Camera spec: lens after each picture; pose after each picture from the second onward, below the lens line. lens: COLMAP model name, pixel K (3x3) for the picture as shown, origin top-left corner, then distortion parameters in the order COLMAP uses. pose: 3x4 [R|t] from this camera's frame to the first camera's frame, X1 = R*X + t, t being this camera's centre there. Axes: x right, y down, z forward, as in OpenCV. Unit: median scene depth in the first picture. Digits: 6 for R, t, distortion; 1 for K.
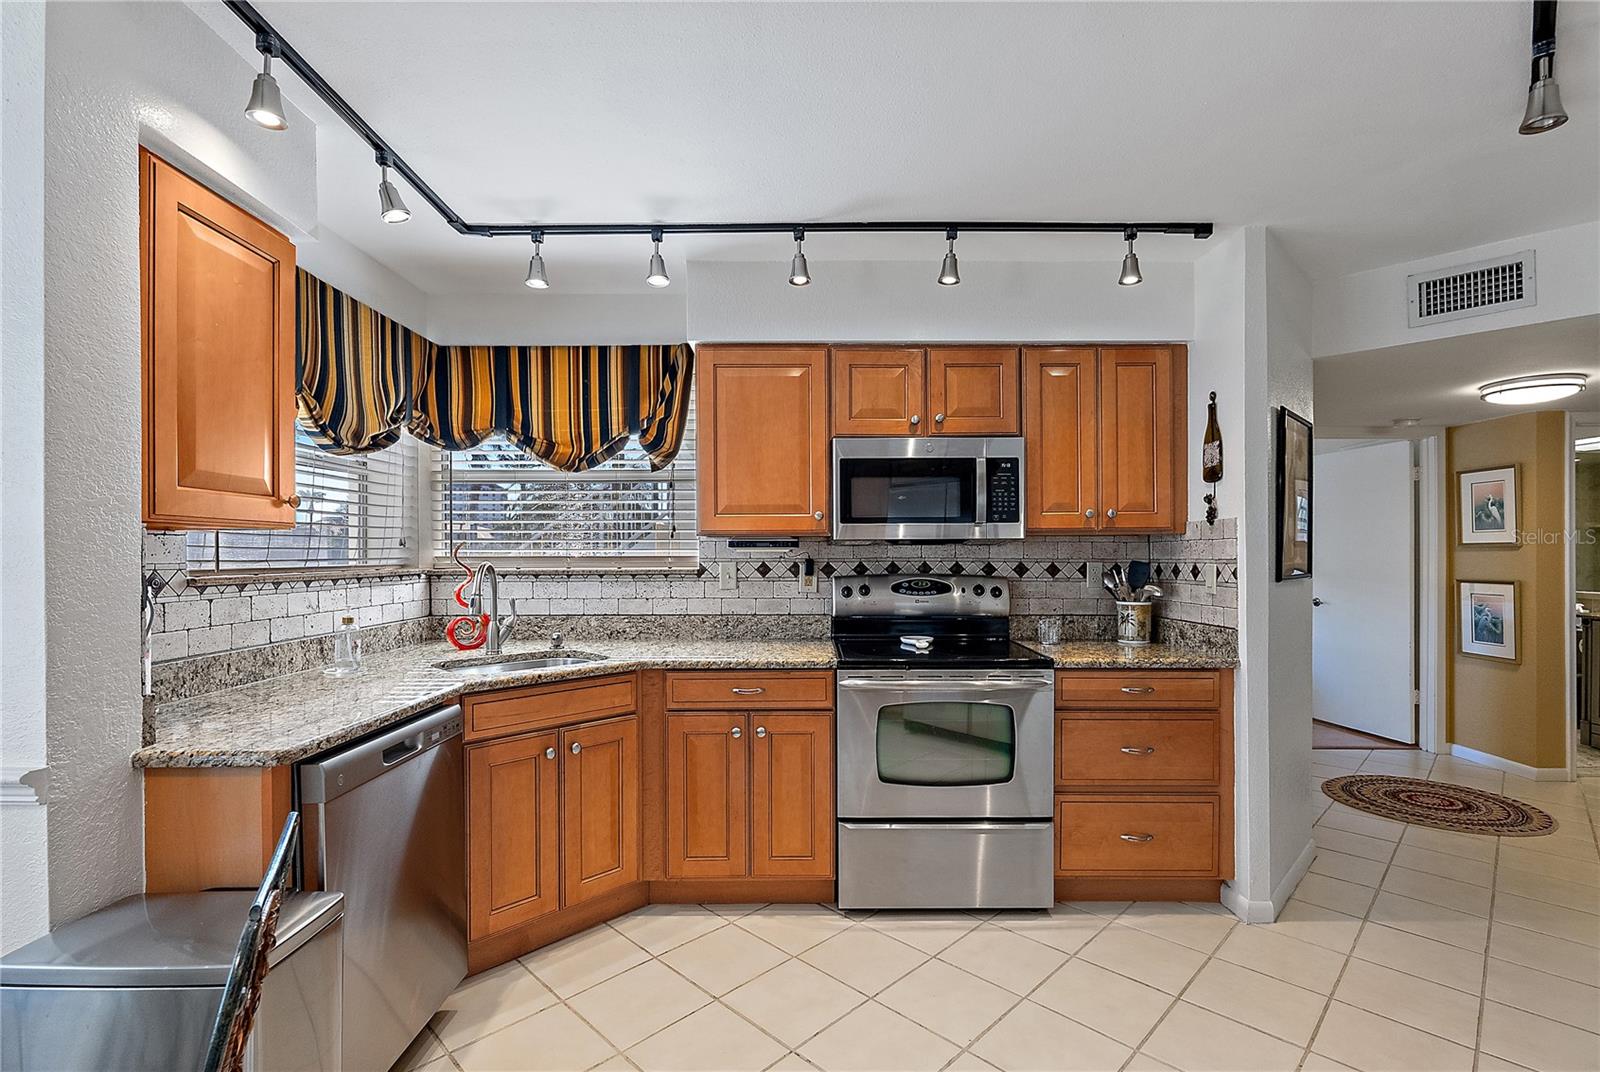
lens RADIAL K [[730.3, 0, 802.3], [0, 730.3, 551.8], [0, 0, 1]] dist [-0.000246, -0.000474]
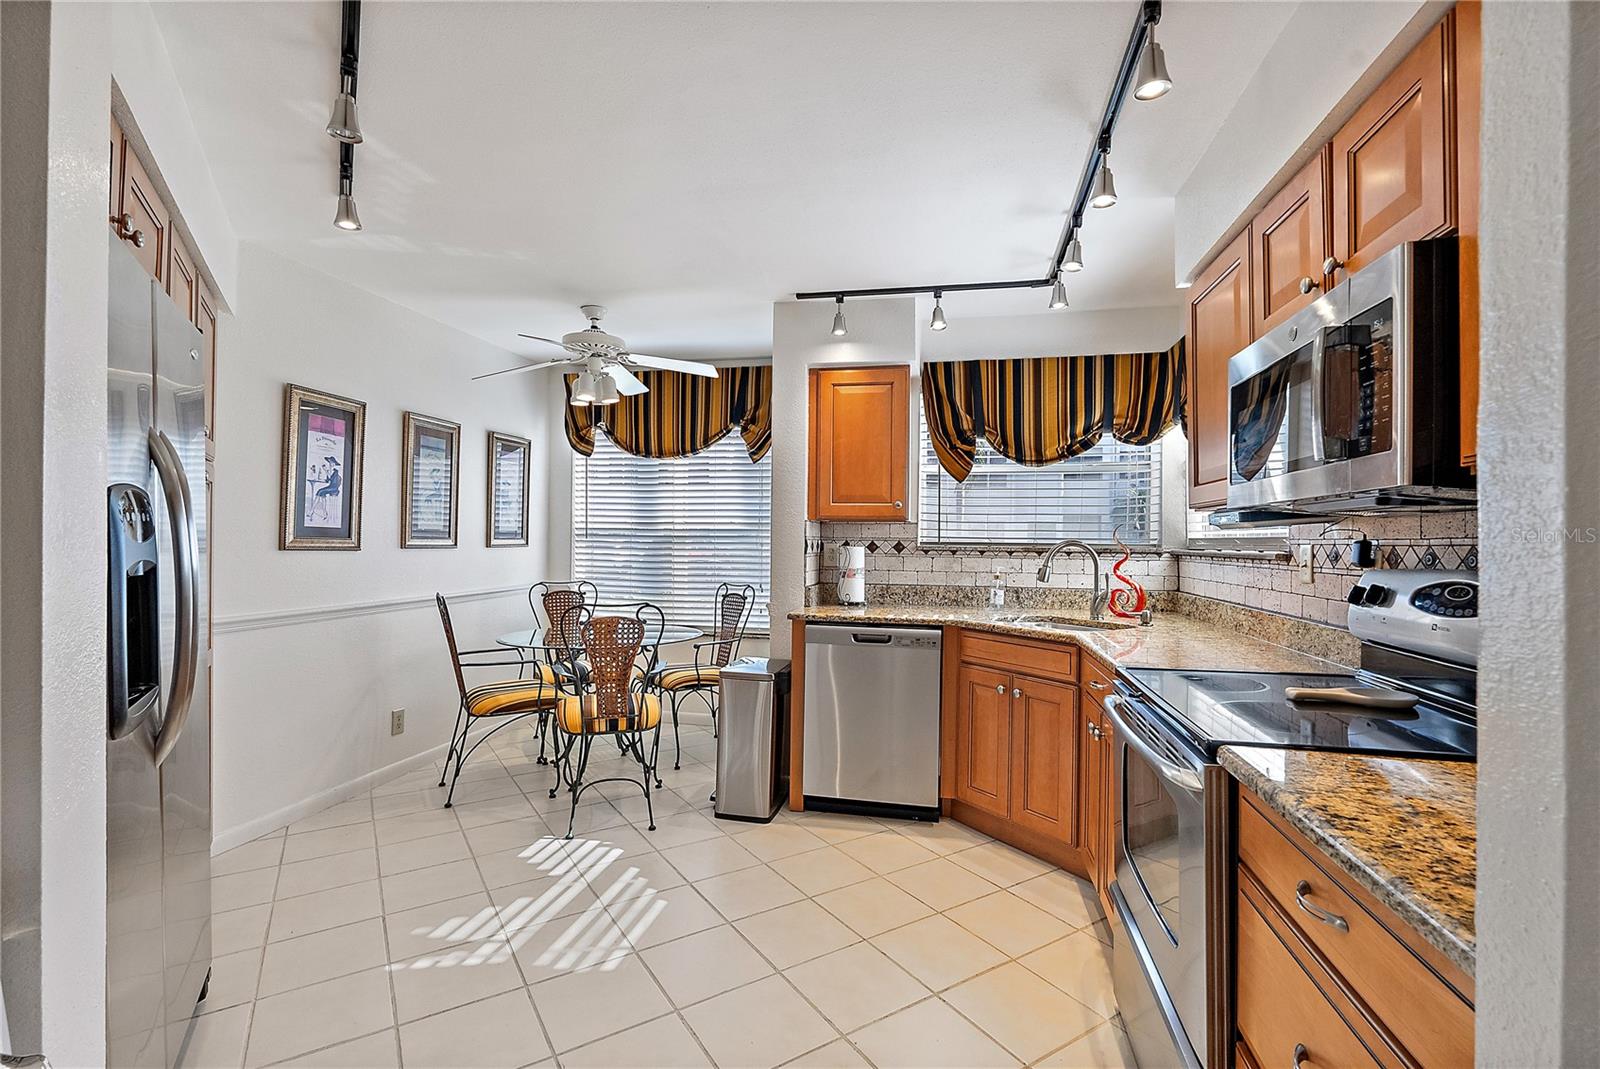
lens RADIAL K [[719.7, 0, 800.0], [0, 719.7, 534.5], [0, 0, 1]] dist [-0.001658, -0.000956]
pose [[-0.213603, -0.008462, -0.976884, 1.079189], [-0.010009, 0.999929, -0.006473, 0.021021], [0.976869, 0.008395, -0.213673, 1.045580]]
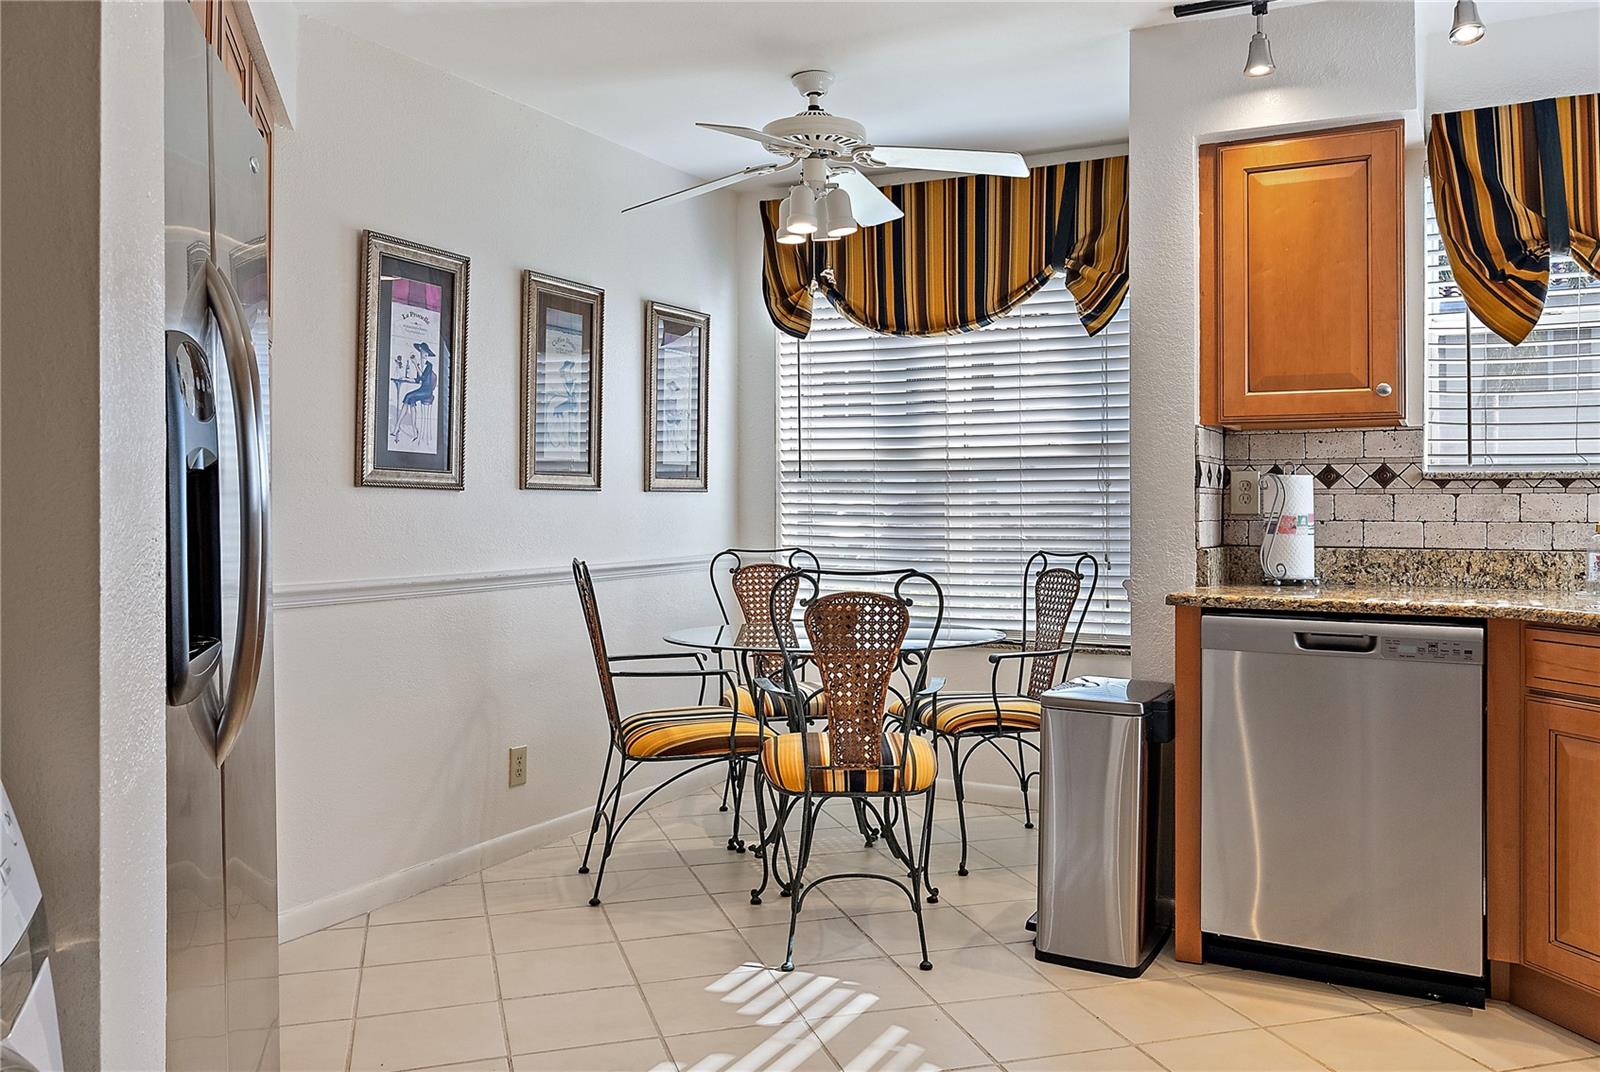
lens RADIAL K [[1272.1, 0, 799.6], [0, 1272.1, 488.0], [0, 0, 1]] dist [-0.001470, 0.017868]
pose [[-0.473236, -0.011627, -0.880859, 1.083173], [-0.000424, 0.999916, -0.012971, 0.077985], [0.880935, -0.005765, -0.473201, 1.015632]]
